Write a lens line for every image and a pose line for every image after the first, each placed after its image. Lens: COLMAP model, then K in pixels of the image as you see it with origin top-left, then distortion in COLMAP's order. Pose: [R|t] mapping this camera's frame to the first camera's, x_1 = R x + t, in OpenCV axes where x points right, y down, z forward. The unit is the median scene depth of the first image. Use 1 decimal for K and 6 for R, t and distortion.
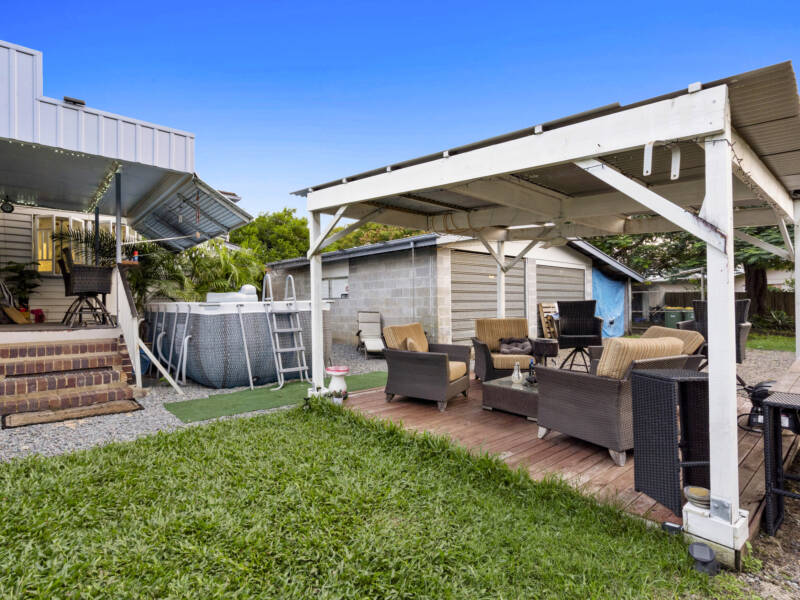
lens RADIAL K [[414.3, 0, 402.0], [0, 414.3, 300.8], [0, 0, 1]] dist [-0.001492, 0.000673]
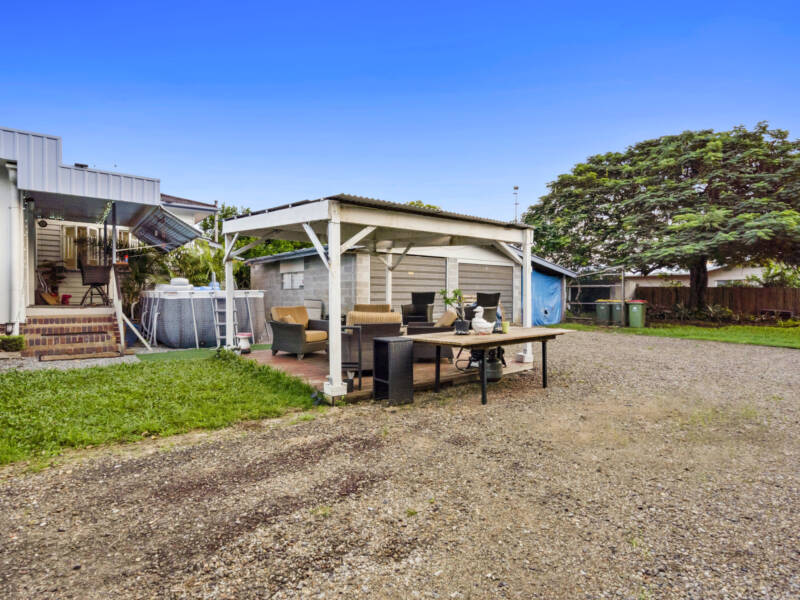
lens RADIAL K [[414.3, 0, 397.9], [0, 414.3, 297.2], [0, 0, 1]] dist [-0.001492, 0.000673]
pose [[0.998356, 0.010741, -0.056302, 0.422145], [-0.010082, 0.999878, 0.011971, 0.000831], [0.056424, -0.011384, 0.998342, -0.431396]]
